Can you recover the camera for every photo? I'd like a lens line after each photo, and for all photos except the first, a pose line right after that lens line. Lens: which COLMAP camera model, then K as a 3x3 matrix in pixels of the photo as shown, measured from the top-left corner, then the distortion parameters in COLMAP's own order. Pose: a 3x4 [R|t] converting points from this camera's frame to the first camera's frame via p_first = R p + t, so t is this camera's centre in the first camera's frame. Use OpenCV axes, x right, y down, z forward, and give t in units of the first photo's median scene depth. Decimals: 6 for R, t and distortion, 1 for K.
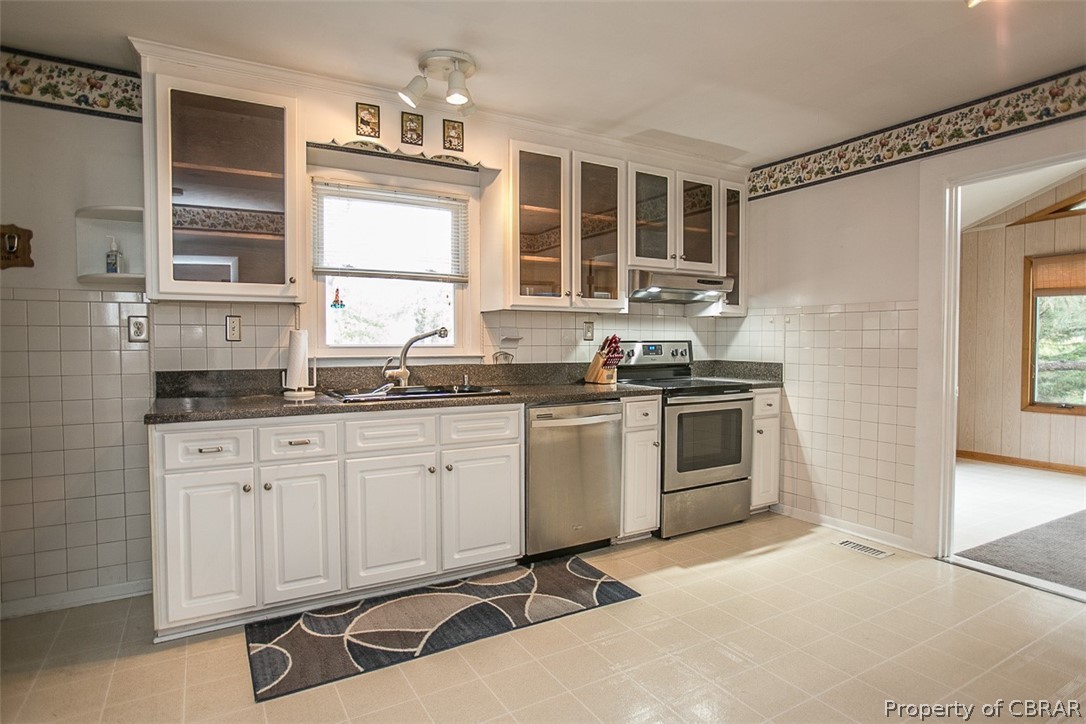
lens RADIAL K [[599.2, 0, 545.6], [0, 599.2, 361.4], [0, 0, 1]] dist [-0.066240, 0.045791]
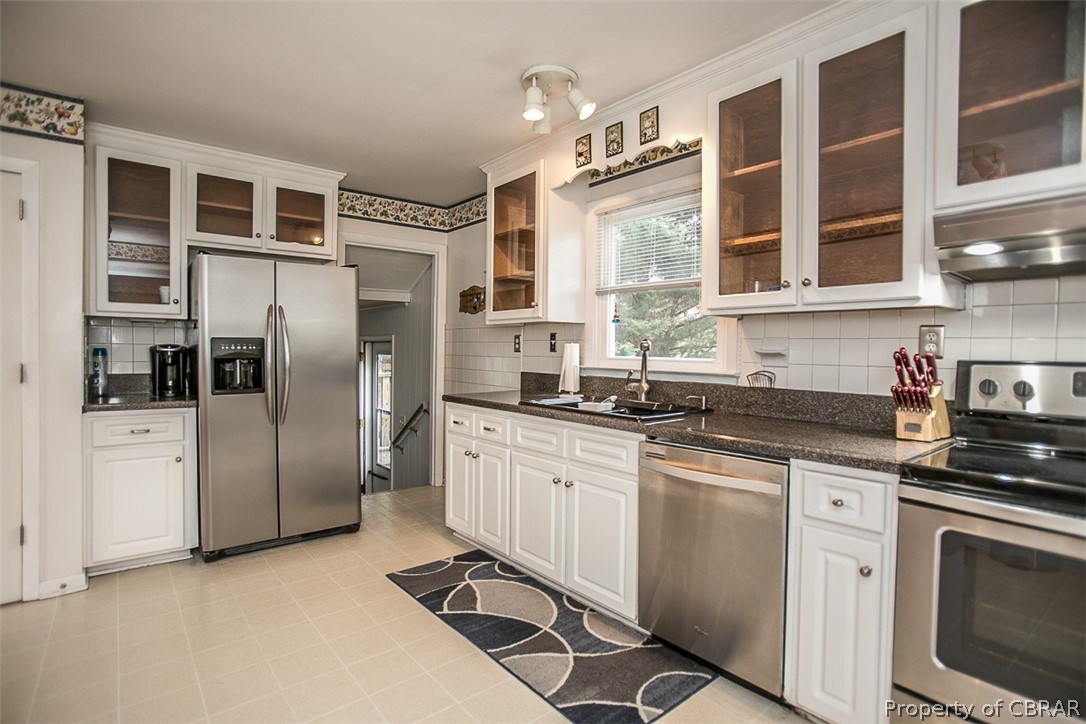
lens RADIAL K [[543.3, 0, 536.3], [0, 543.3, 358.4], [0, 0, 1]] dist [-0.062833, 0.029020]
pose [[0.147813, 0.022792, -0.988753, 0.678918], [-0.042544, 0.998956, 0.016667, -0.038201], [0.988100, 0.039602, 0.148628, 0.781872]]
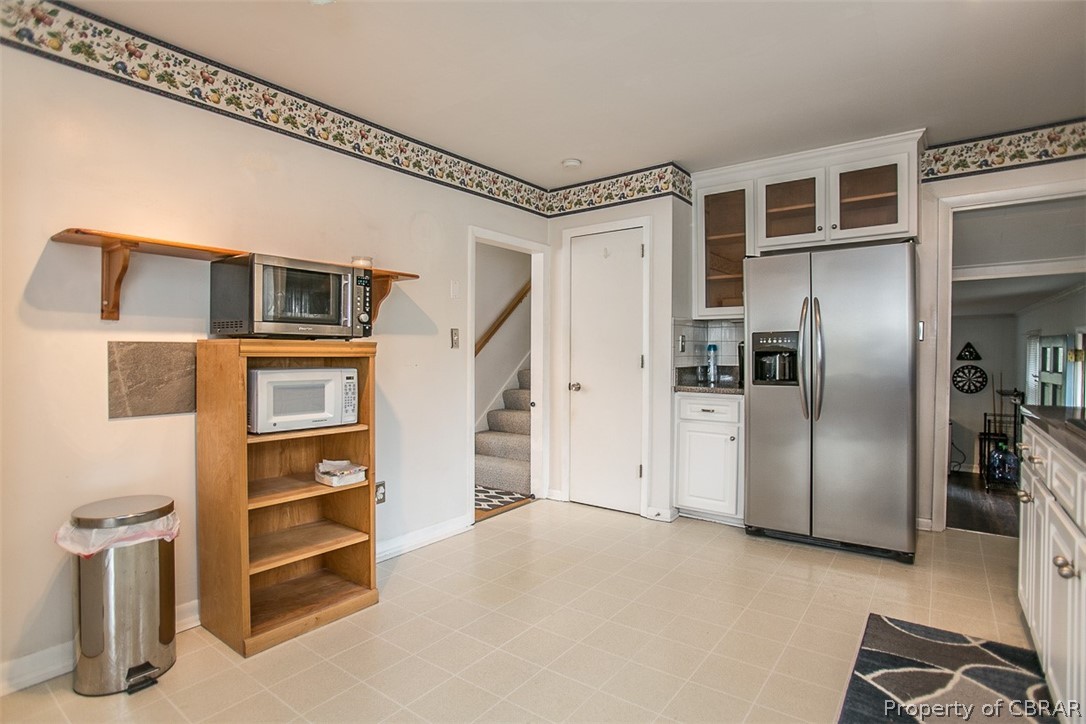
lens RADIAL K [[543.3, 0, 536.3], [0, 543.3, 358.4], [0, 0, 1]] dist [-0.062833, 0.029020]
pose [[-0.923397, 0.011053, -0.383688, 0.436980], [-0.007091, 0.998924, 0.045842, -0.029024], [0.383781, 0.045051, -0.922324, 1.197606]]
